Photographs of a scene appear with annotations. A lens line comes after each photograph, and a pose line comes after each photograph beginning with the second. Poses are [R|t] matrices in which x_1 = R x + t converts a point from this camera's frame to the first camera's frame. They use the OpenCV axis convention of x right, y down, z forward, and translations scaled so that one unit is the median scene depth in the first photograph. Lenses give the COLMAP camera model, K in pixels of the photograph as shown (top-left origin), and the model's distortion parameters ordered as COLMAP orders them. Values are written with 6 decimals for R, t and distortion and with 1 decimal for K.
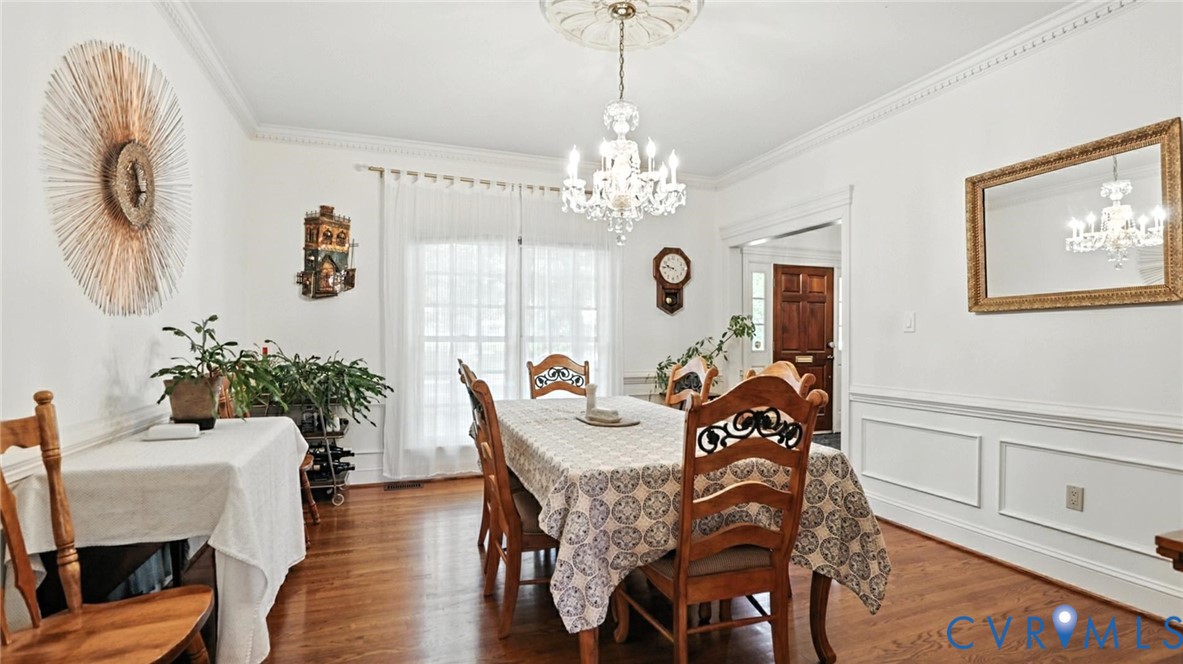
lens RADIAL K [[544.4, 0, 591.5], [0, 544.4, 332.0], [0, 0, 1]] dist [-0.026800, -0.000107]
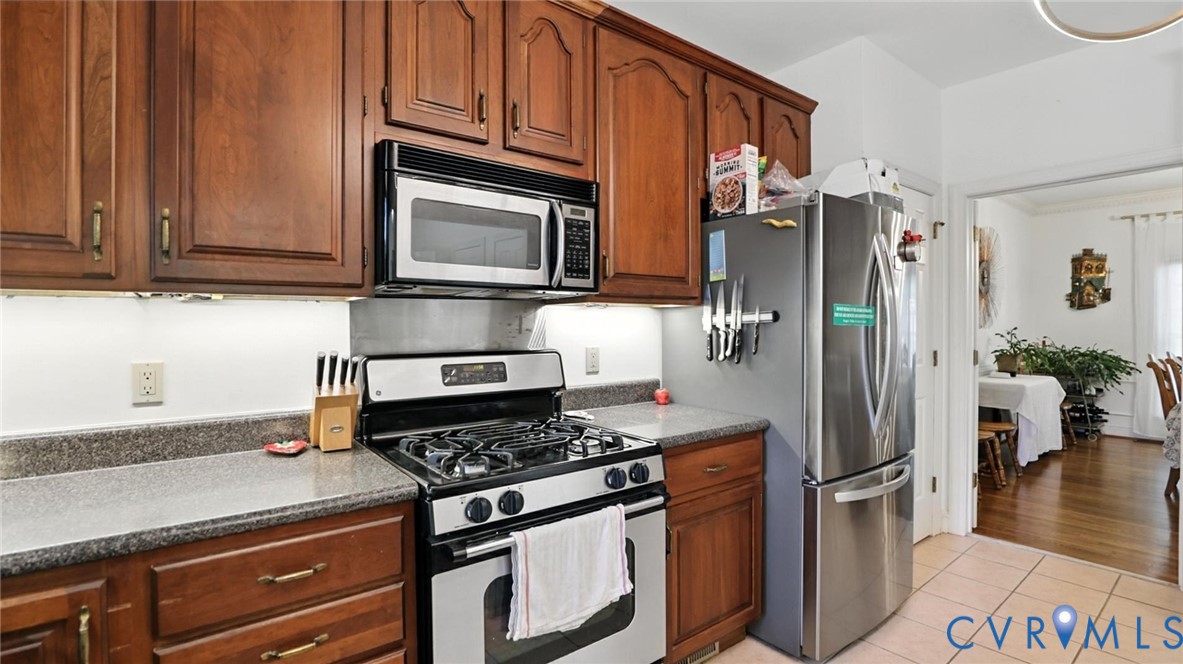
lens RADIAL K [[544.4, 0, 591.5], [0, 544.4, 332.0], [0, 0, 1]] dist [-0.026800, -0.000107]
pose [[0.302476, 0.012896, -0.953070, 0.554926], [0.015558, 0.999708, 0.018465, -0.050345], [0.953030, -0.020413, 0.302187, -0.849197]]
